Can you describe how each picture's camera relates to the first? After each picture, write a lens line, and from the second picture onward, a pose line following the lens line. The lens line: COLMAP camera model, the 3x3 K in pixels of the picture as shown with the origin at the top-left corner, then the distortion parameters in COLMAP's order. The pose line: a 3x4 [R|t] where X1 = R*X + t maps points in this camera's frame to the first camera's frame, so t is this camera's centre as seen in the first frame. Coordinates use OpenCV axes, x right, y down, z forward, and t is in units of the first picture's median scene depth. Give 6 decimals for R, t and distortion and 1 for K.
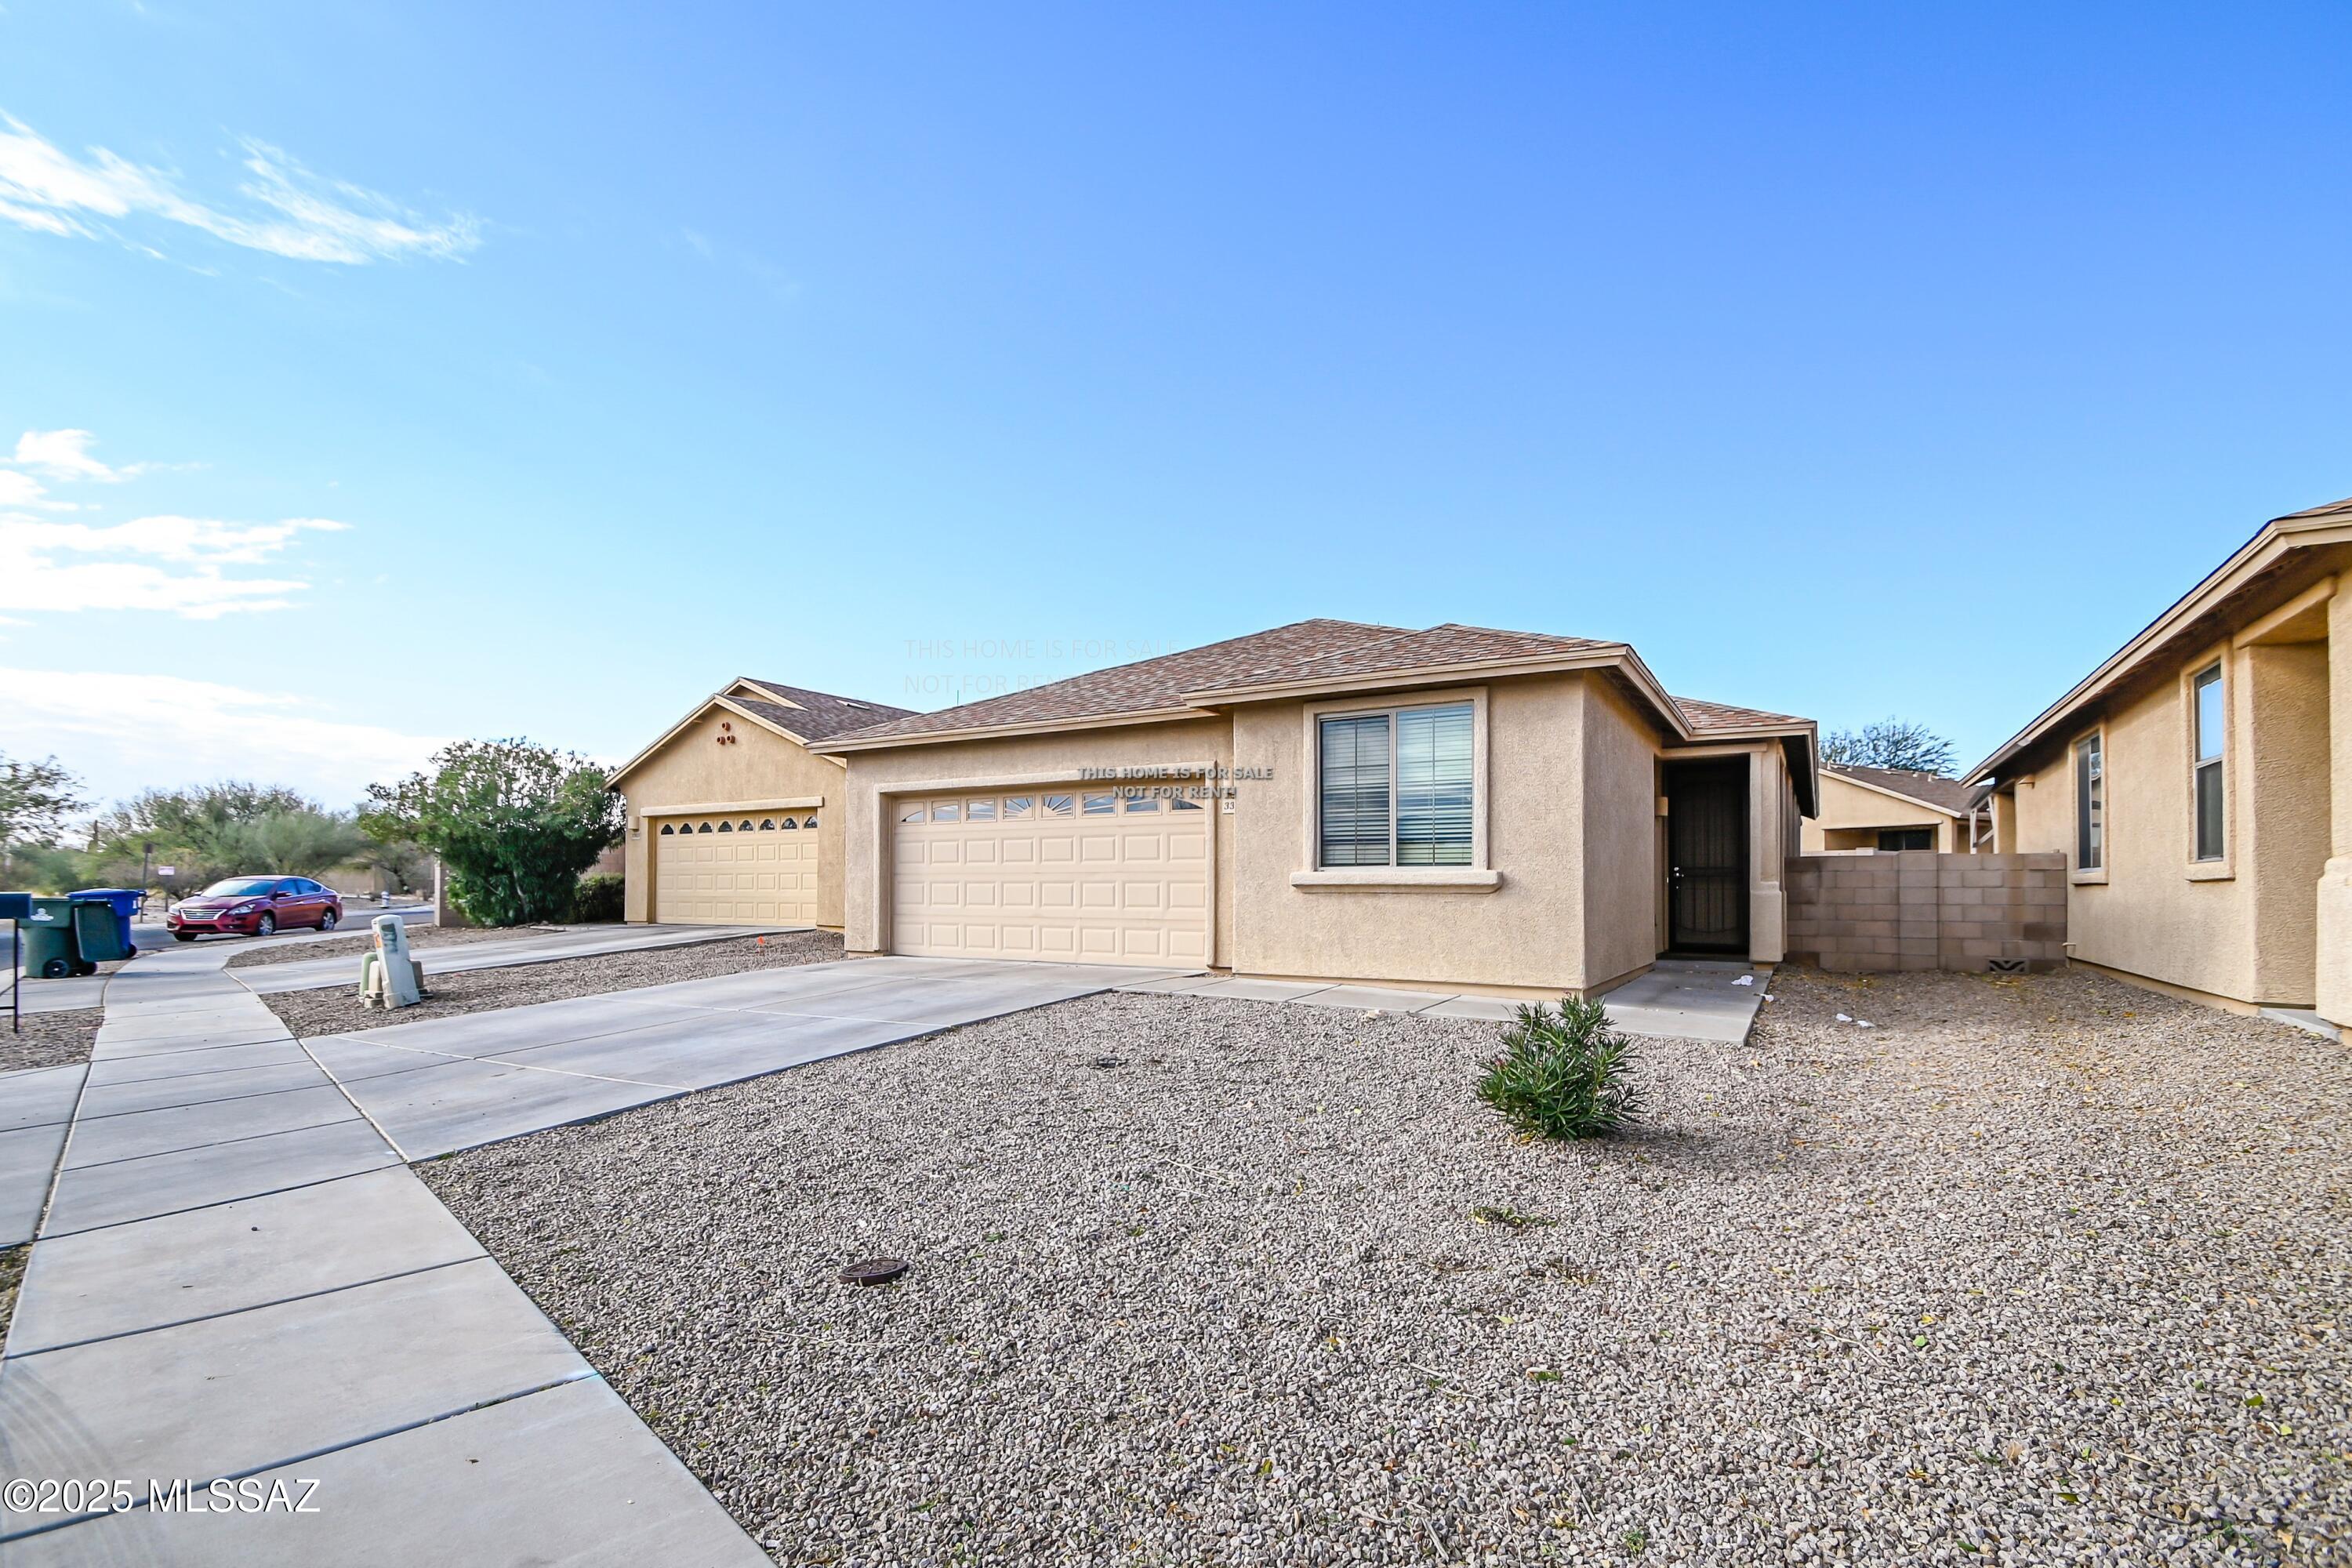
lens RADIAL K [[1038.3, 0, 1168.0], [0, 1038.3, 830.1], [0, 0, 1]] dist [0.034051, -0.029187]
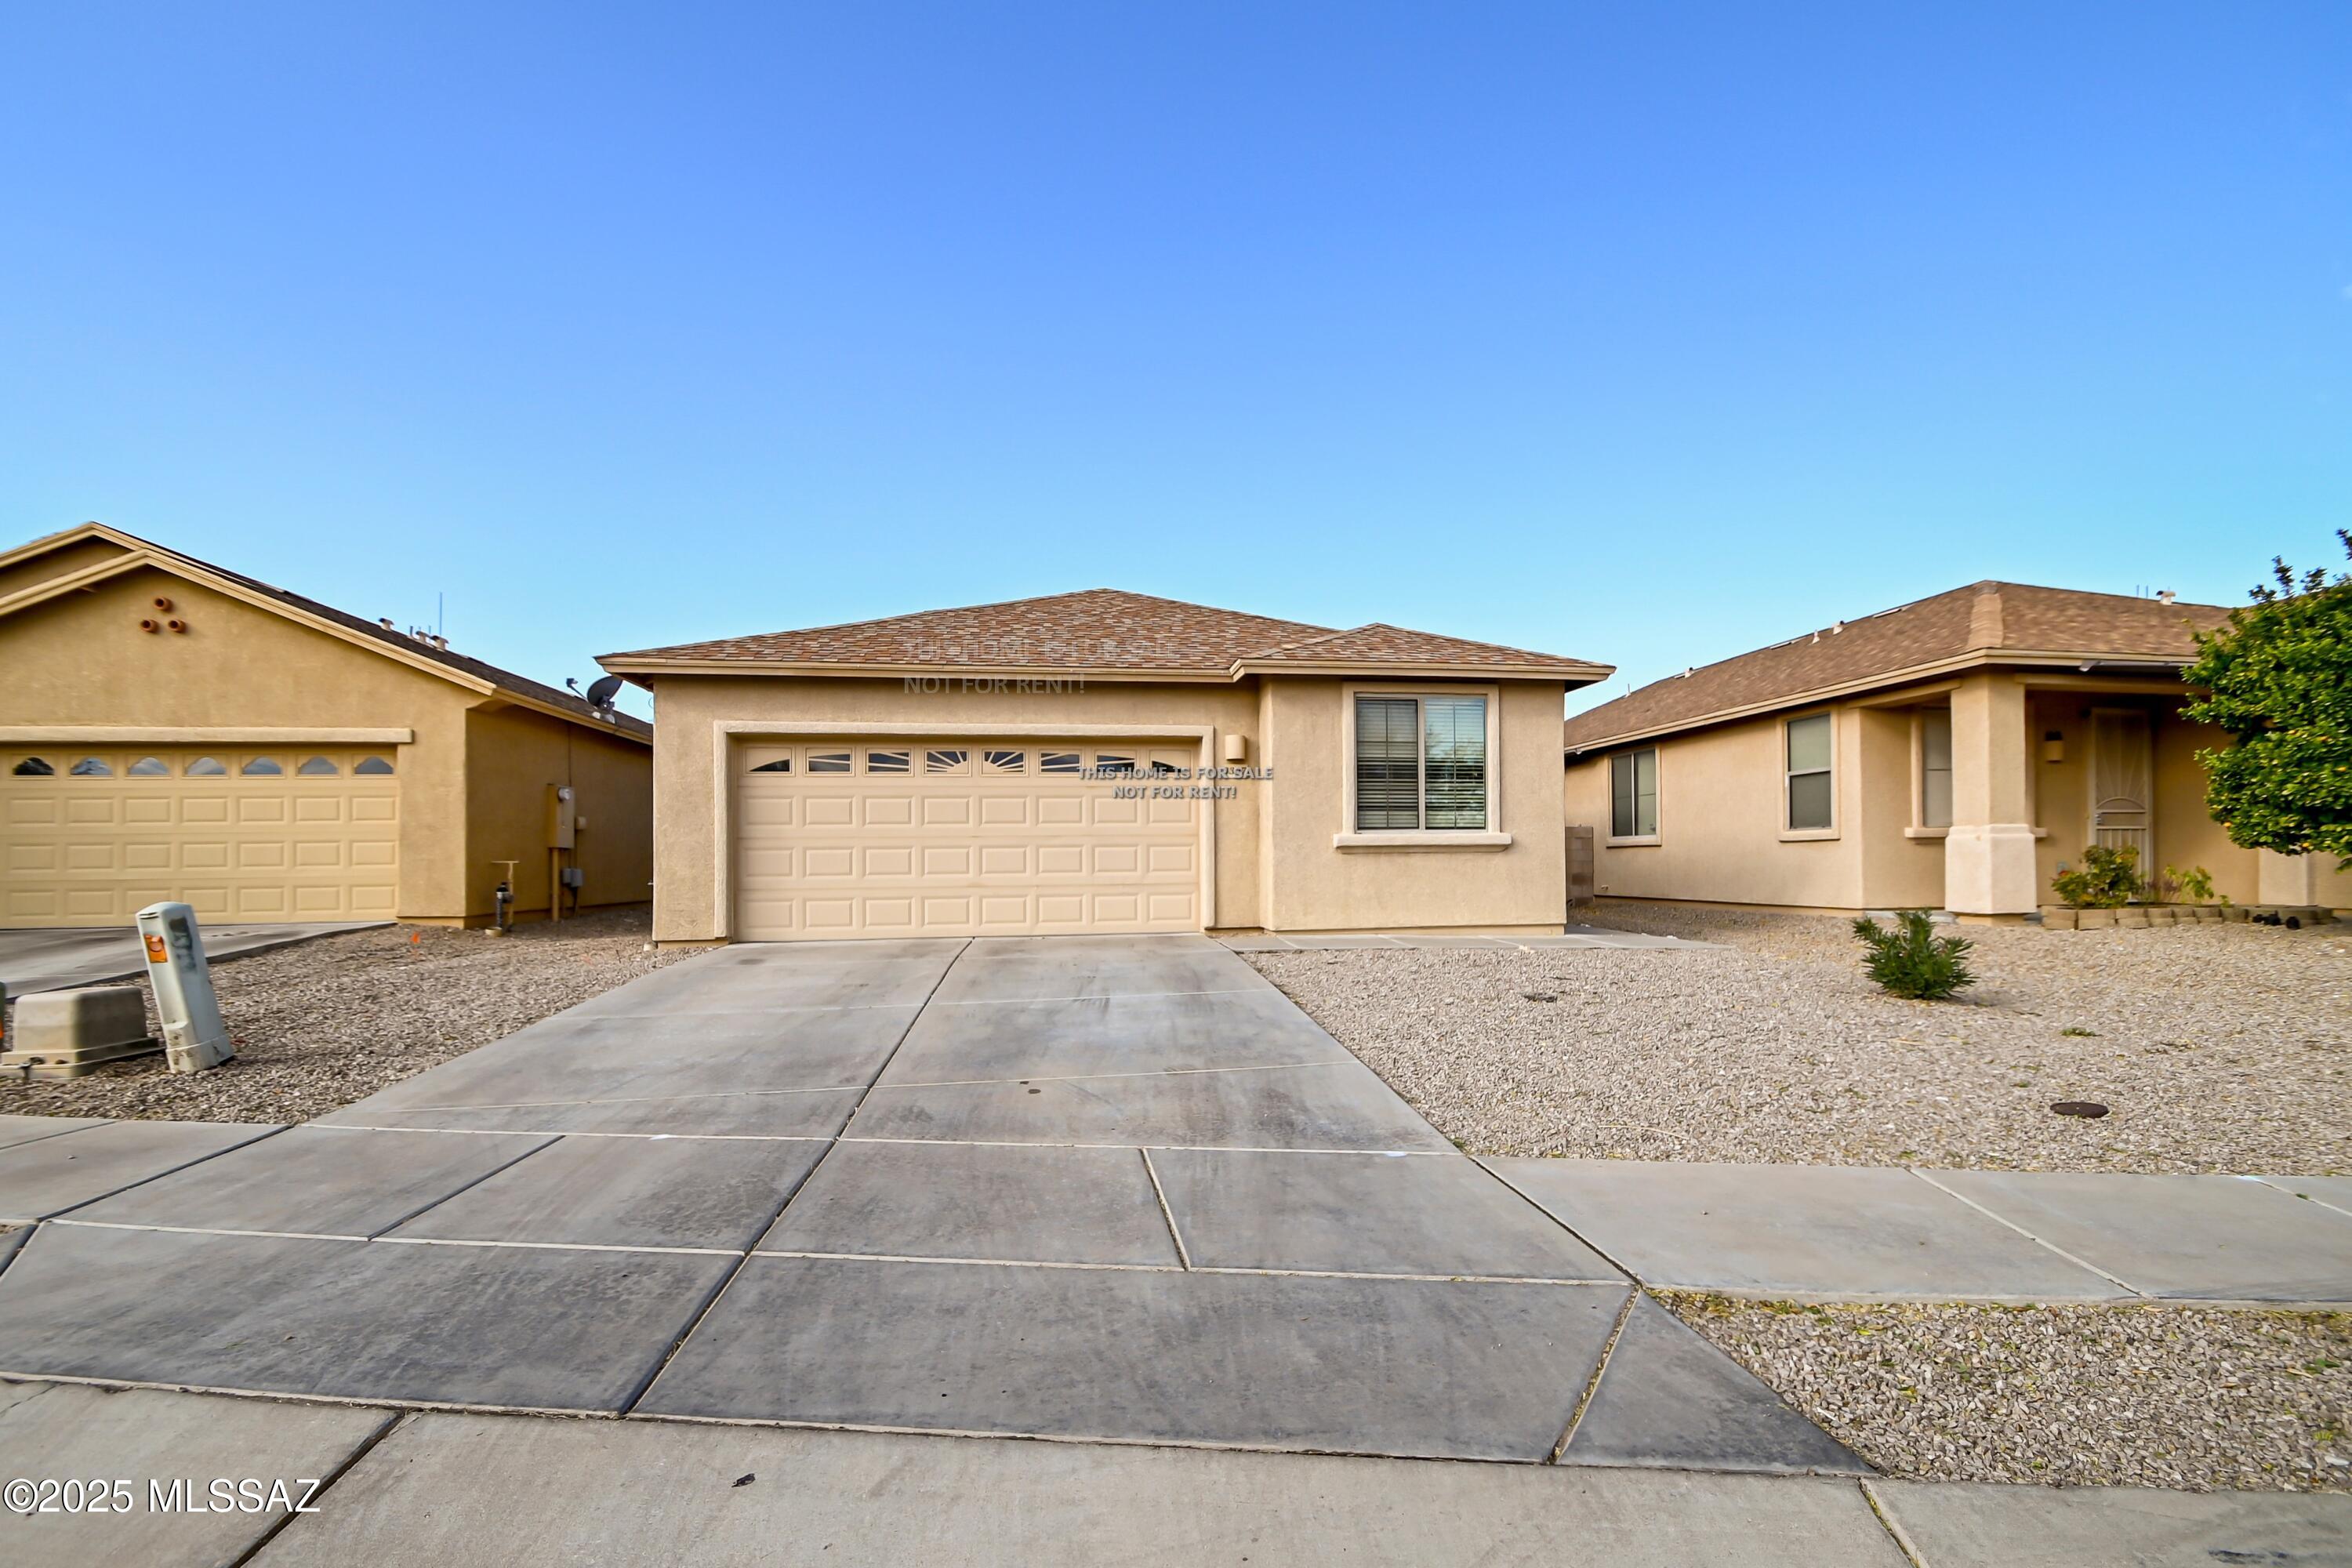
lens RADIAL K [[1067.6, 0, 1176.8], [0, 1067.6, 826.3], [0, 0, 1]] dist [0.028633, -0.023516]
pose [[0.768007, 0.011445, 0.640339, -0.722073], [-0.022922, 0.999691, 0.009624, 0.024405], [-0.640031, -0.022069, 0.768032, 0.240865]]
